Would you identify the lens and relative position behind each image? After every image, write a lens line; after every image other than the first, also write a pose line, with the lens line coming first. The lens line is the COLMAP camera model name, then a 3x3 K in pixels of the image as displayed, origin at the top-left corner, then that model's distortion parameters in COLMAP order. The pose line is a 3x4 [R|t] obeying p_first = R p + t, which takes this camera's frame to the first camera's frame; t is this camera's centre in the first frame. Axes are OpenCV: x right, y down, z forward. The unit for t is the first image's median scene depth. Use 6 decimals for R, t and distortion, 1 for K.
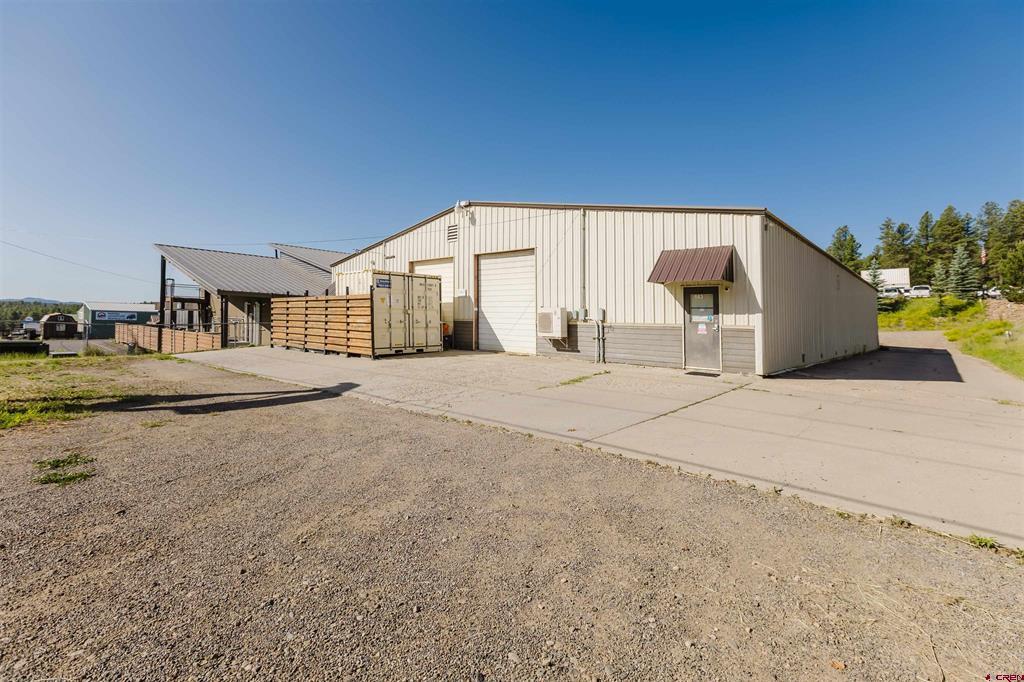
lens RADIAL K [[462.4, 0, 515.1], [0, 462.4, 317.3], [0, 0, 1]] dist [0.000027, -0.000357]
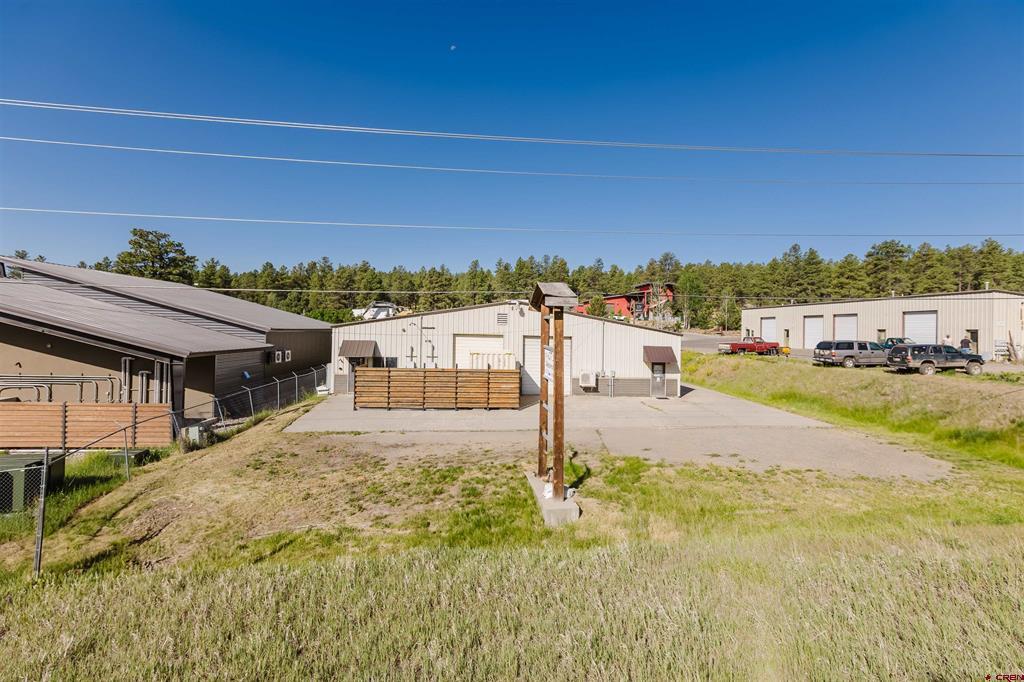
lens RADIAL K [[456.9, 0, 525.9], [0, 456.9, 320.5], [0, 0, 1]] dist [-0.002779, -0.000374]
pose [[0.676985, 0.008064, 0.735952, -1.443148], [-0.013622, 0.999906, 0.001575, -0.220016], [-0.735870, -0.011092, 0.677032, -0.087425]]
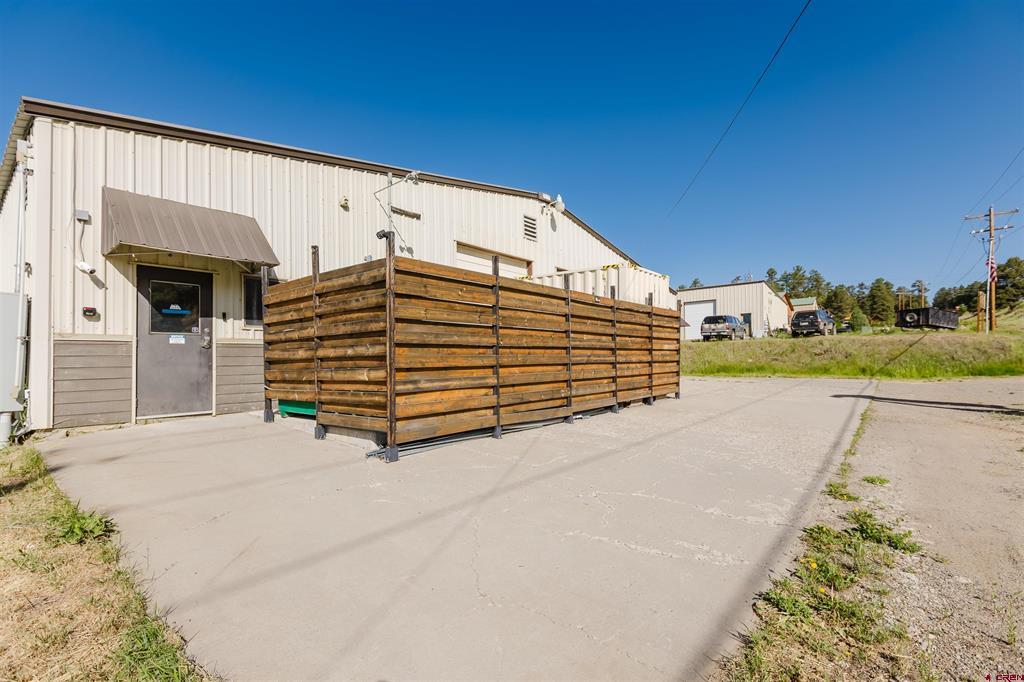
lens RADIAL K [[457.2, 0, 511.3], [0, 457.2, 346.1], [0, 0, 1]] dist [0.002756, 0.000170]
pose [[-0.034152, 0.014005, 0.999319, -1.031559], [0.008554, 0.999869, -0.013720, 0.015035], [-0.999380, 0.008079, -0.034268, 1.285089]]
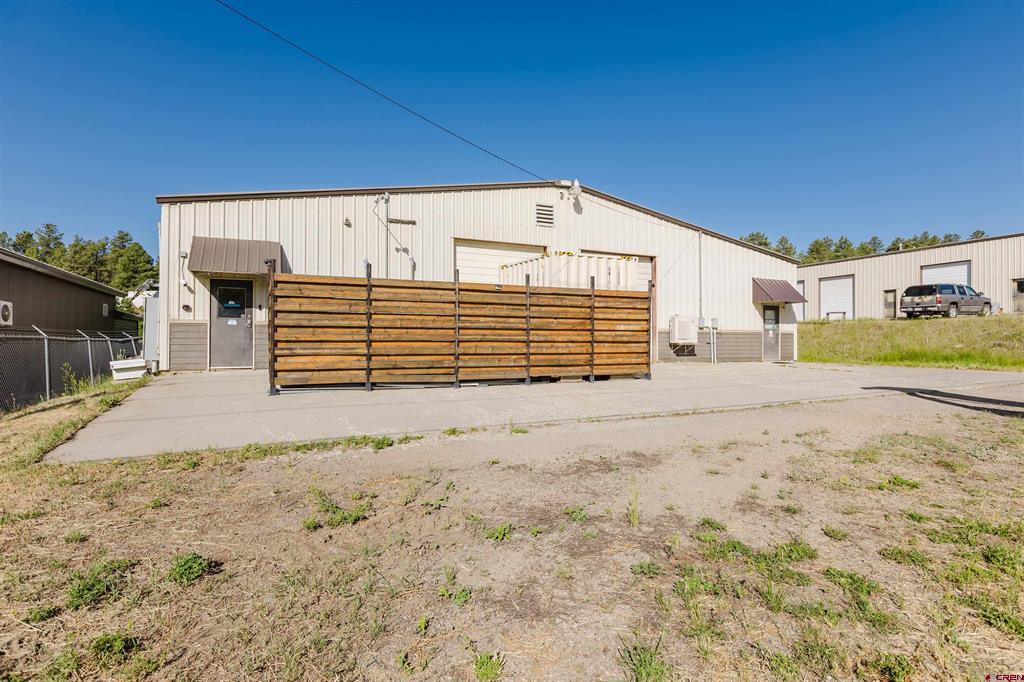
lens RADIAL K [[517.1, 0, 510.5], [0, 517.1, 329.0], [0, 0, 1]] dist [0.000339, -0.000323]
pose [[0.407453, 0.005558, 0.913209, -1.151382], [0.000142, 0.999981, -0.006150, 0.016032], [-0.913226, 0.002636, 0.407444, 0.853319]]
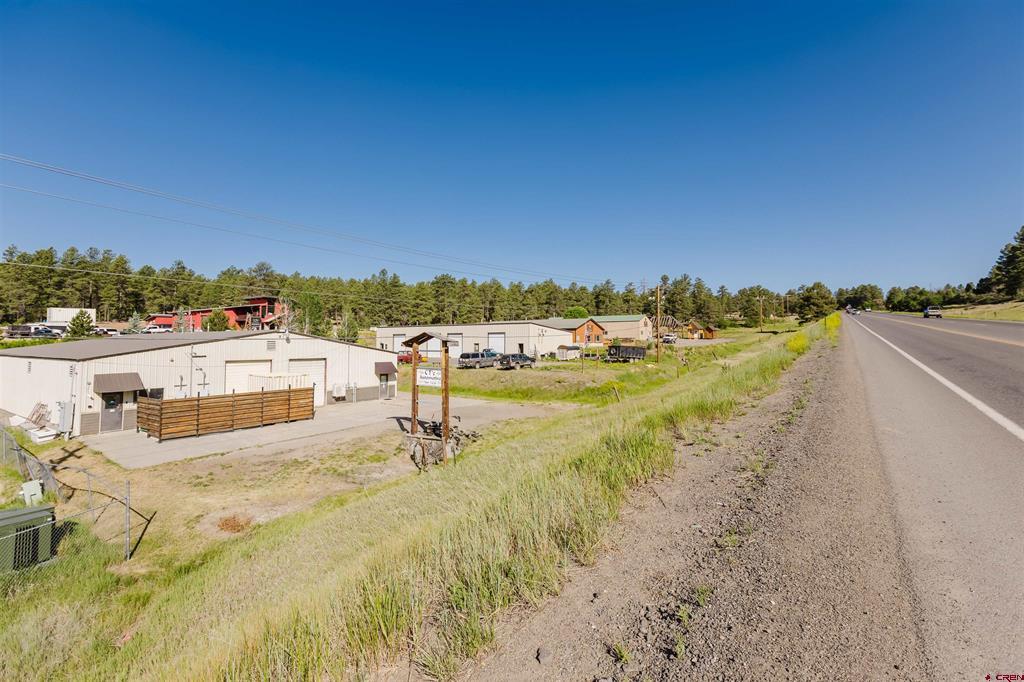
lens RADIAL K [[462.4, 0, 515.1], [0, 462.4, 317.3], [0, 0, 1]] dist [0.000027, -0.000357]
pose [[-0.126944, 0.033224, 0.991353, -2.407279], [-0.010395, 0.999339, -0.034823, -0.289241], [-0.991855, -0.014725, -0.126515, 0.380724]]
